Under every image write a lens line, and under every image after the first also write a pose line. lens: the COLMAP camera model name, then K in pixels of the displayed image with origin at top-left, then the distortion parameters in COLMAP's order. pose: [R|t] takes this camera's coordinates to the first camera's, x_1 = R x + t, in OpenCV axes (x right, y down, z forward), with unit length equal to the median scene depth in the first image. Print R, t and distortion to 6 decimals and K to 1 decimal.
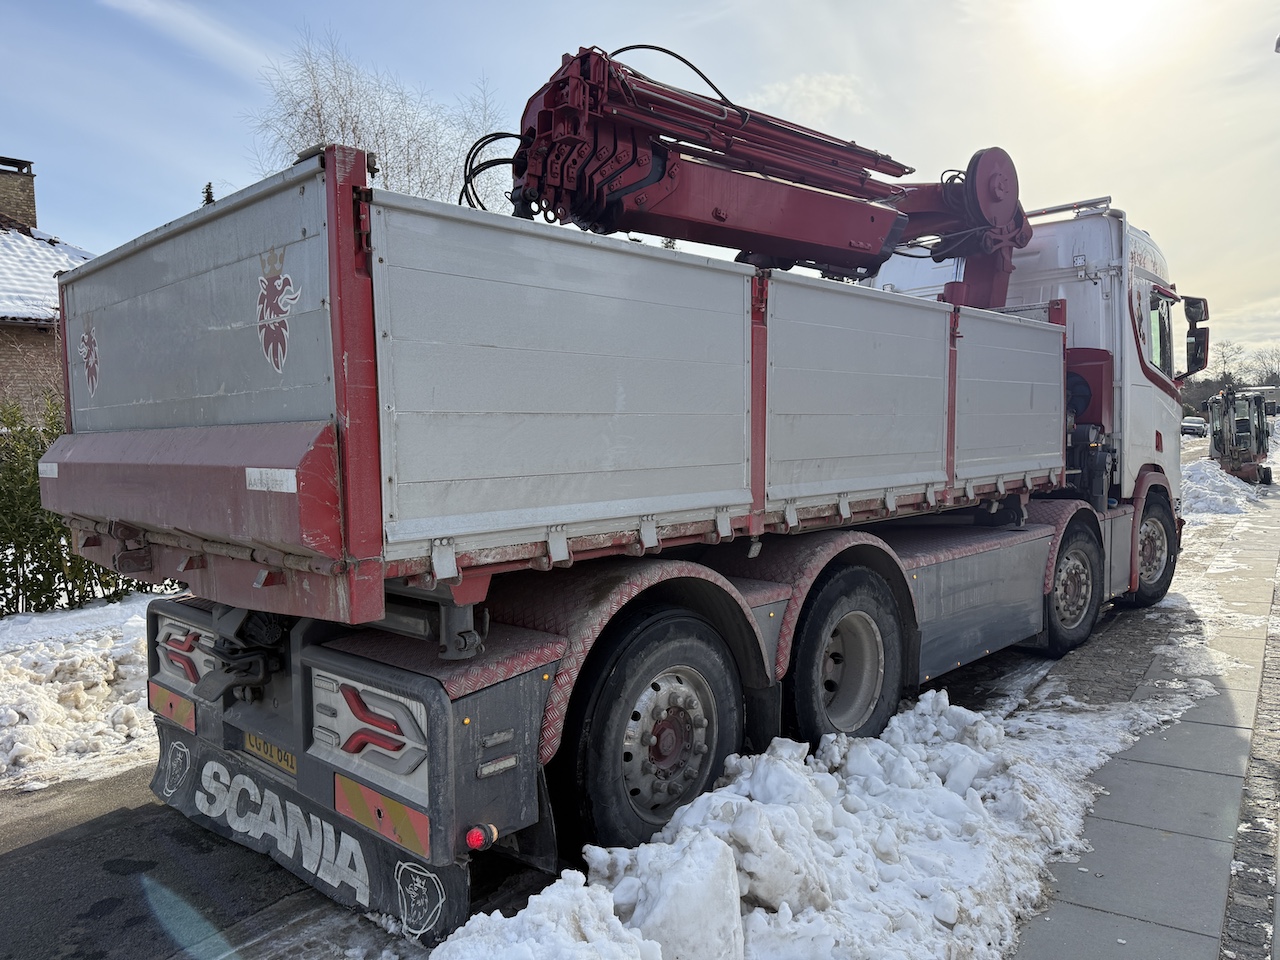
lens RADIAL K [[932.9, 0, 648.4], [0, 932.9, 478.4], [0, 0, 1]] dist [0.061182, -0.112483]
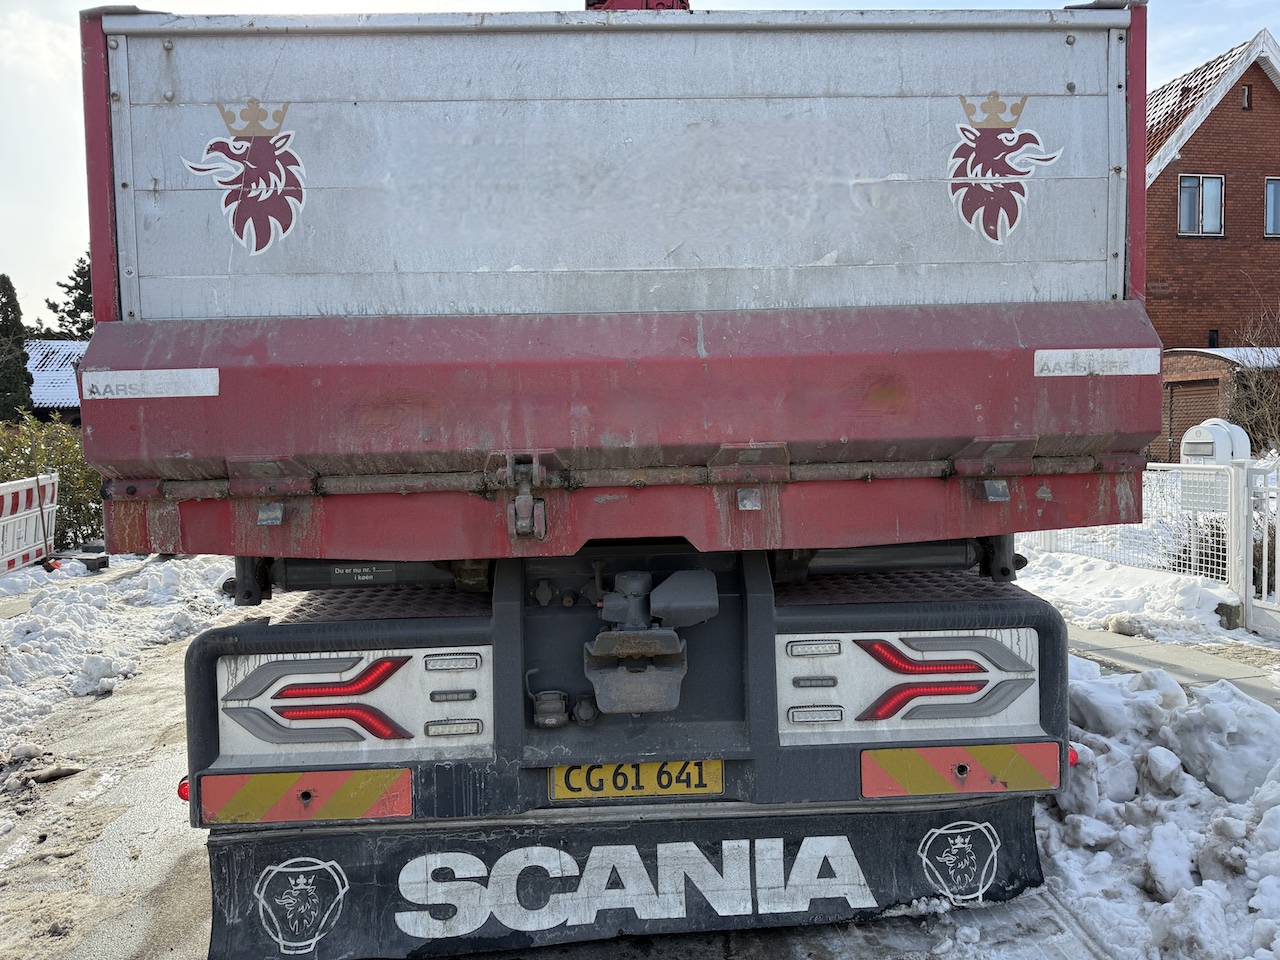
lens RADIAL K [[932.9, 0, 648.4], [0, 932.9, 478.4], [0, 0, 1]] dist [0.061182, -0.112483]
pose [[0.686896, -0.024801, 0.726332, -0.921099], [0.051069, 0.998594, -0.014199, 0.070158], [-0.724959, 0.046846, 0.687197, 0.496336]]
